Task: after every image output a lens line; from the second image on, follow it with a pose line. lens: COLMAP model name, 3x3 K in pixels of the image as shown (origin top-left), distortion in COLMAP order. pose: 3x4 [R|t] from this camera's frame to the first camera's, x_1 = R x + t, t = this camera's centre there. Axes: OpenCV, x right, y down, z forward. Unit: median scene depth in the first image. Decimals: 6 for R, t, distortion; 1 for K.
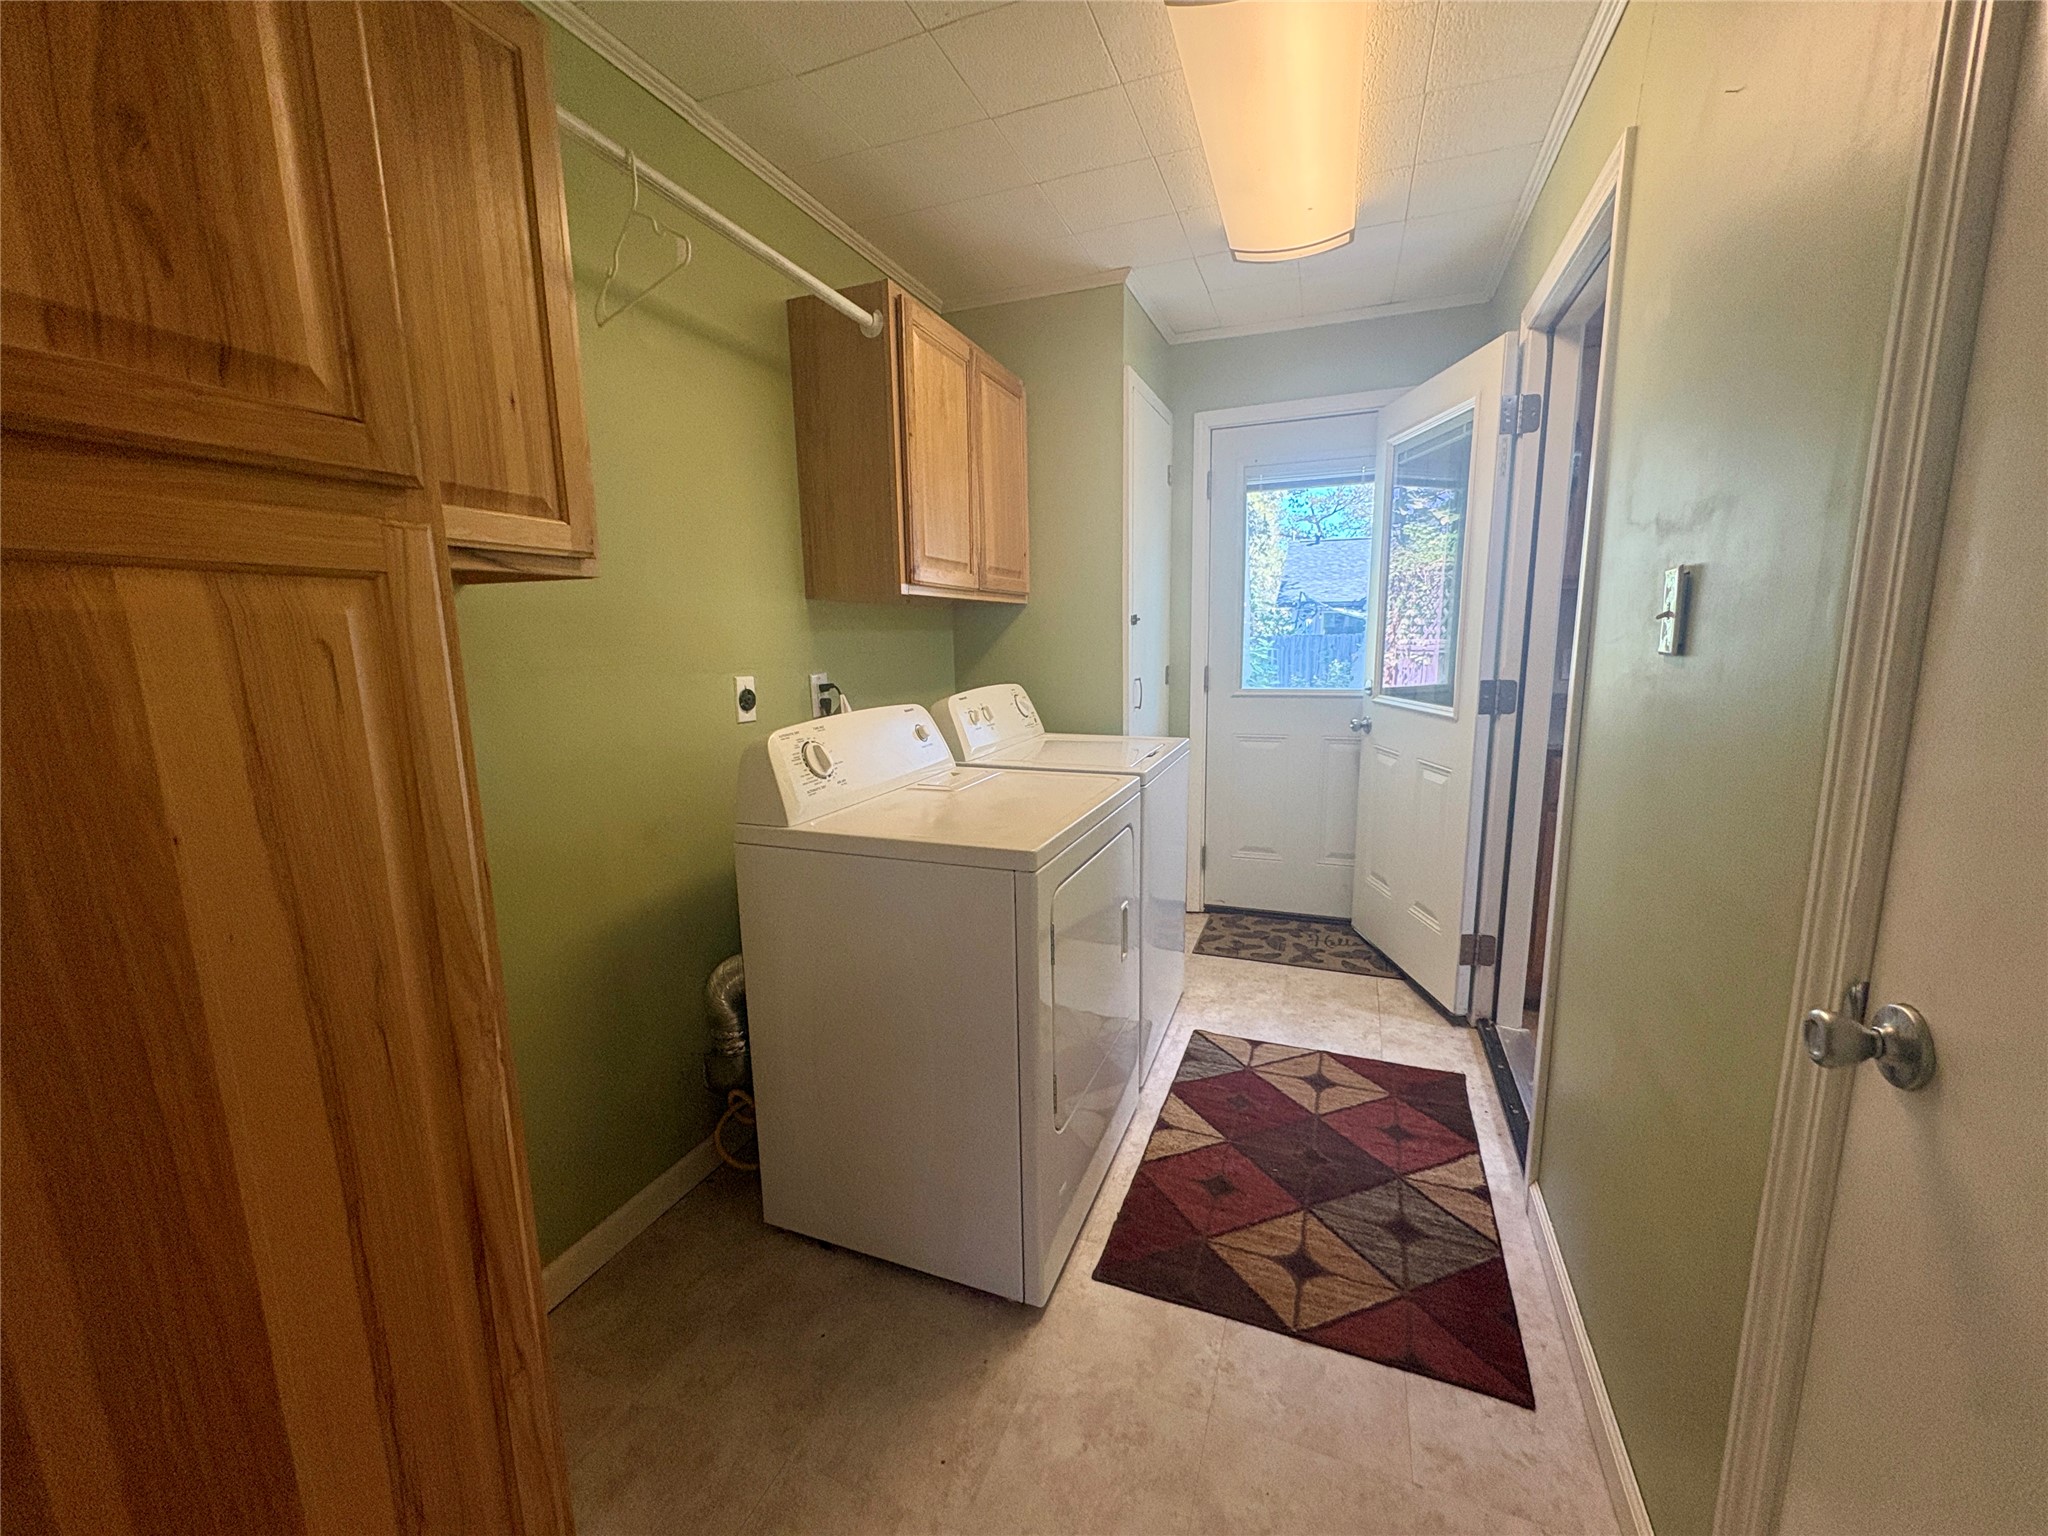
lens RADIAL K [[813.4, 0, 1024.0], [0, 813.4, 768.0], [0, 0, 1]] dist [0.000031, 0.000561]
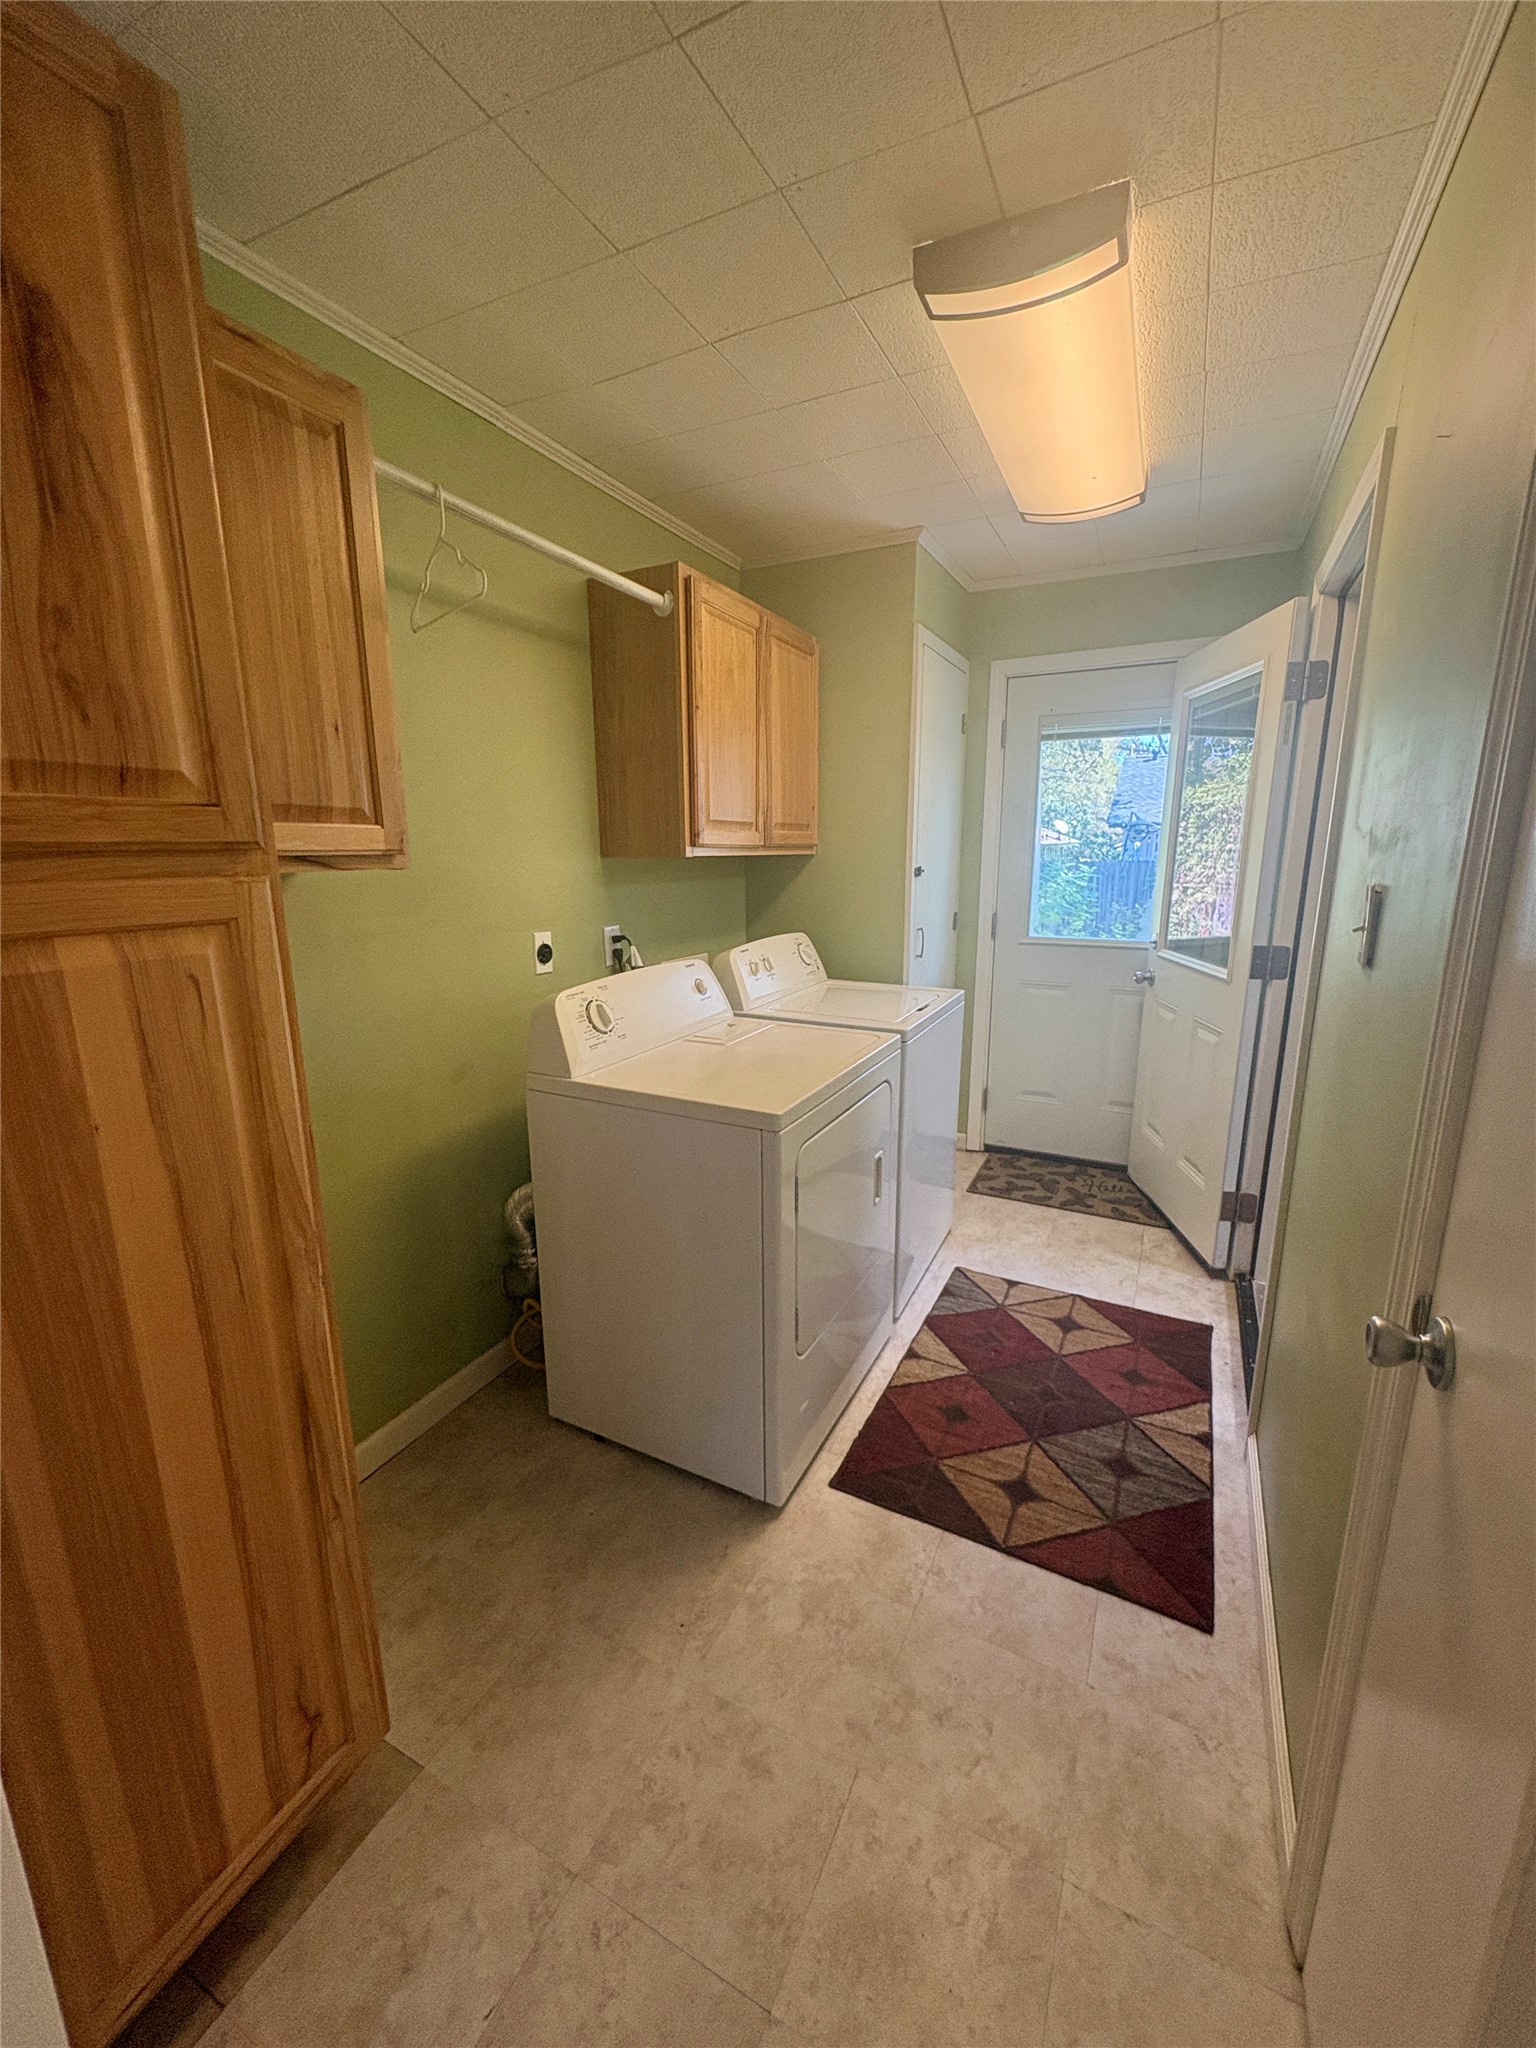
lens RADIAL K [[813.8, 0, 768.0], [0, 813.8, 1024.0], [0, 0, 1]] dist [0.002546, 0.000288]
pose [[0.995518, 0.033705, -0.088364, 0.068620], [-0.029131, 0.998193, 0.052548, -0.059320], [0.089976, -0.049738, 0.994701, -0.085461]]
